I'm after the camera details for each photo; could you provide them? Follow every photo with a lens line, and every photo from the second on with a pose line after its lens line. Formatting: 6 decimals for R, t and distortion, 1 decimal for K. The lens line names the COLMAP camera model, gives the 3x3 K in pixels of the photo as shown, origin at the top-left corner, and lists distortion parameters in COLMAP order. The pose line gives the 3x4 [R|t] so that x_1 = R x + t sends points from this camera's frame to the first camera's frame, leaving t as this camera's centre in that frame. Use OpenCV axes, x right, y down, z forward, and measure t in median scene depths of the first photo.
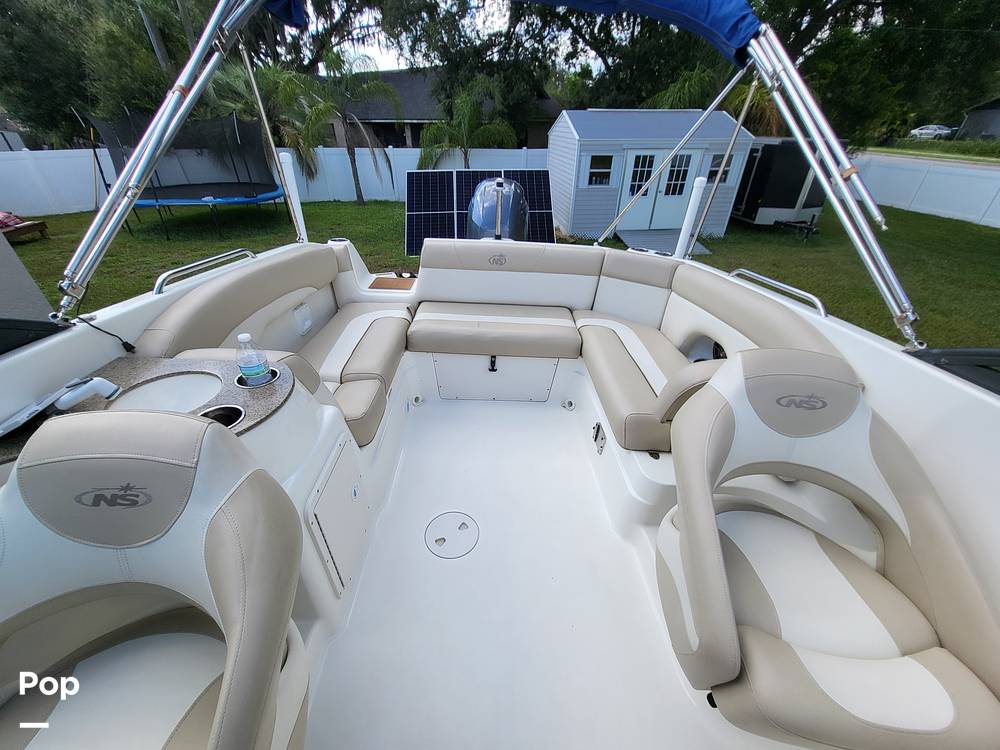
lens RADIAL K [[393.6, 0, 500.0], [0, 393.6, 375.0], [0, 0, 1]] dist [-0.000484, 0.000085]
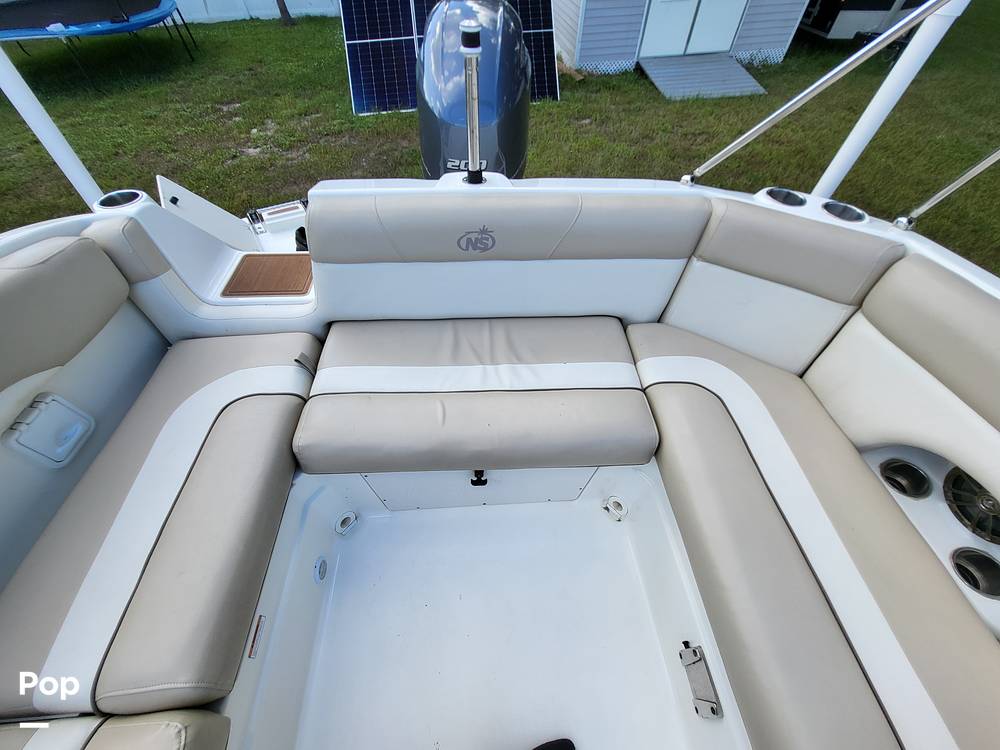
lens RADIAL K [[393.6, 0, 500.0], [0, 393.6, 375.0], [0, 0, 1]] dist [-0.000484, 0.000085]
pose [[0.998862, -0.046928, 0.008561, 0.002504], [0.041332, 0.941013, 0.335837, -0.071342], [-0.023816, -0.335100, 0.941881, 0.124424]]
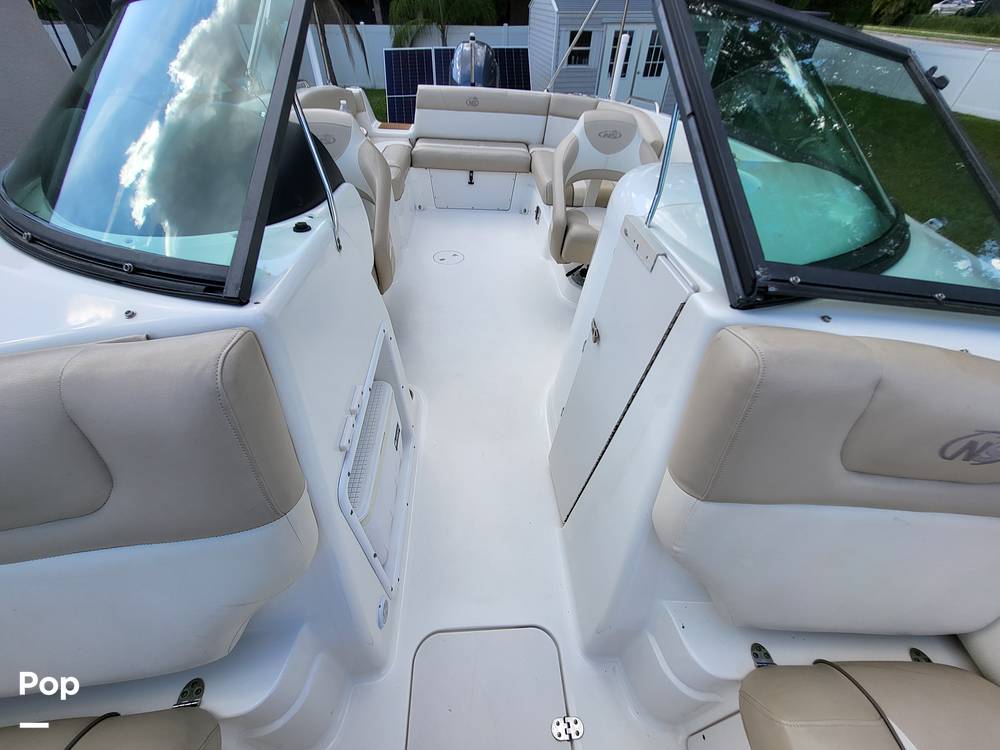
lens RADIAL K [[393.6, 0, 500.0], [0, 393.6, 375.0], [0, 0, 1]] dist [-0.000484, 0.000085]
pose [[0.999372, -0.023921, 0.026128, 0.007548], [0.018337, 0.980392, 0.196204, 0.089952], [-0.030309, -0.195602, 0.980215, -0.129147]]
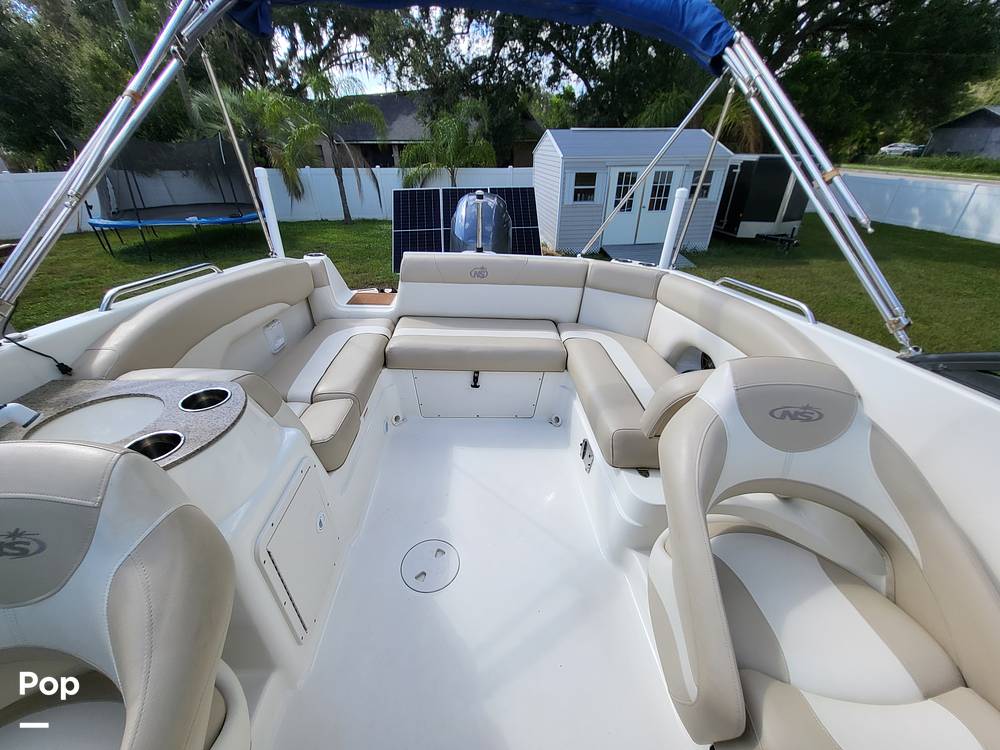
lens RADIAL K [[393.6, 0, 500.0], [0, 393.6, 375.0], [0, 0, 1]] dist [-0.000484, 0.000085]
pose [[0.999576, -0.019684, 0.021467, 0.004779], [0.020506, 0.999037, -0.038789, -0.000067], [-0.020682, 0.039213, 0.999017, 0.008206]]
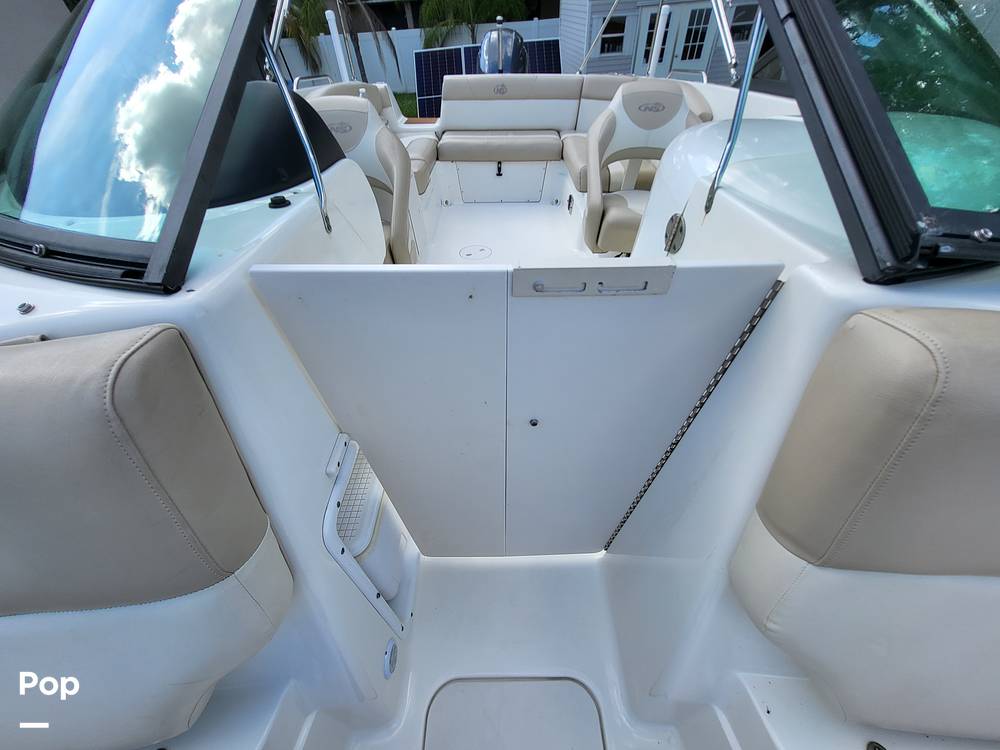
lens RADIAL K [[393.6, 0, 500.0], [0, 393.6, 375.0], [0, 0, 1]] dist [-0.000484, 0.000085]
pose [[0.997894, -0.030467, -0.057261, 0.009405], [0.041065, 0.980109, 0.194167, 0.092187], [0.050206, -0.196109, 0.979296, -0.112582]]
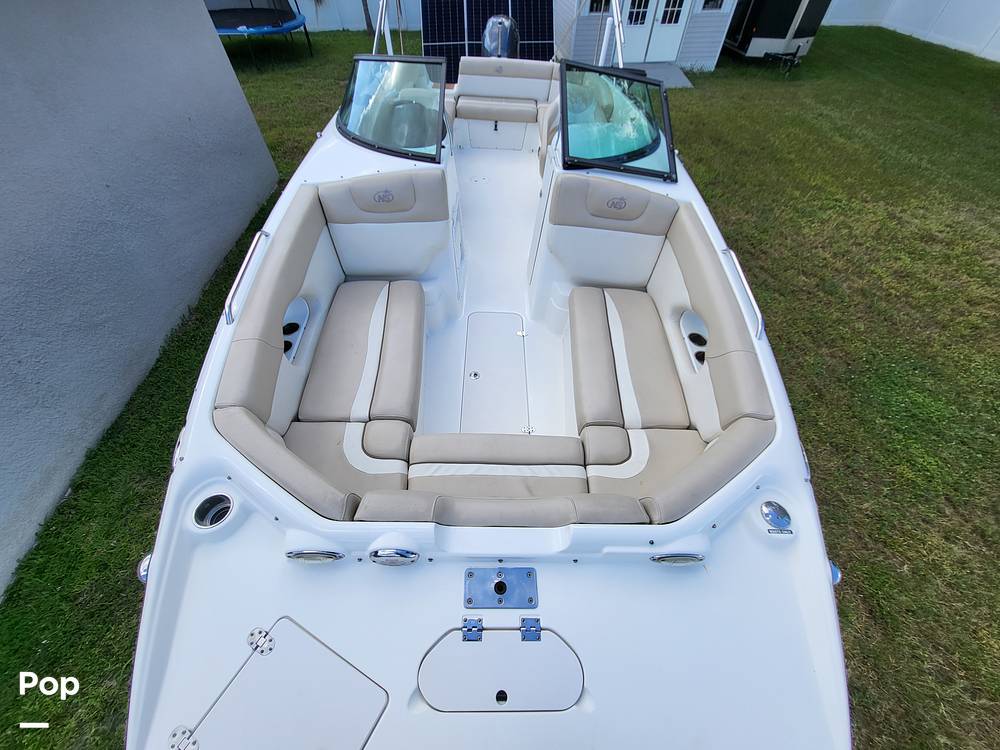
lens RADIAL K [[393.6, 0, 500.0], [0, 393.6, 375.0], [0, 0, 1]] dist [-0.000484, 0.000085]
pose [[0.999730, 0.014690, -0.018005, 0.014114], [-0.008575, 0.953364, 0.301702, 0.136756], [0.021597, -0.301467, 0.953232, -0.321393]]
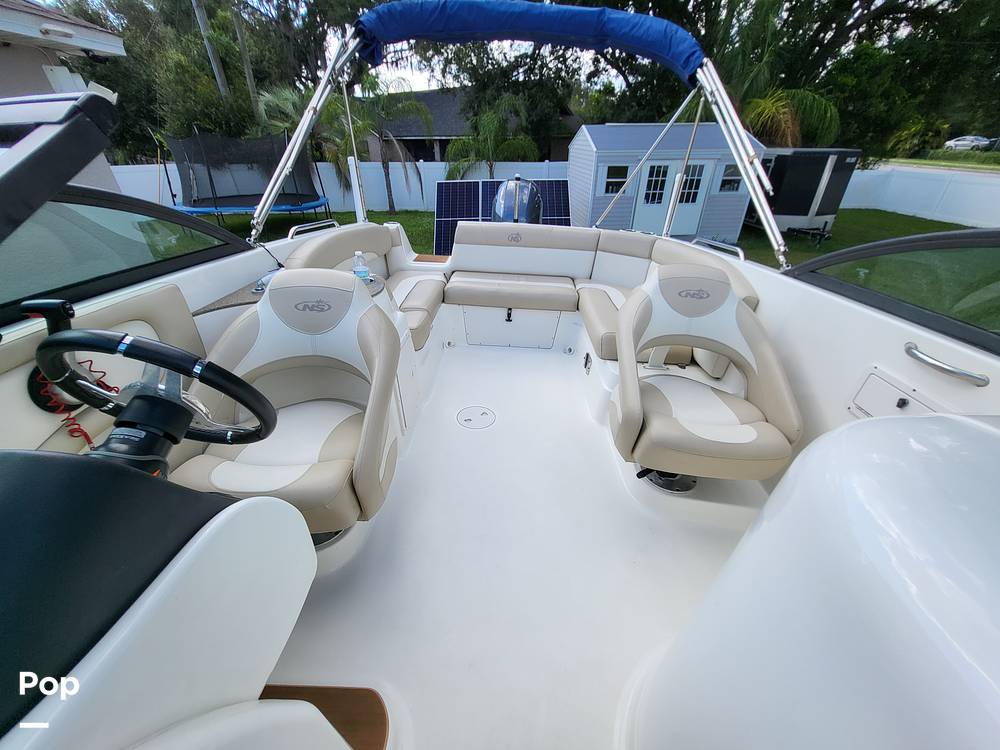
lens RADIAL K [[393.6, 0, 500.0], [0, 393.6, 375.0], [0, 0, 1]] dist [-0.000484, 0.000085]
pose [[0.998462, 0.020489, -0.051522, 0.005067], [-0.022038, 0.999316, -0.029680, 0.045735], [0.050878, 0.030770, 0.998231, -0.062426]]
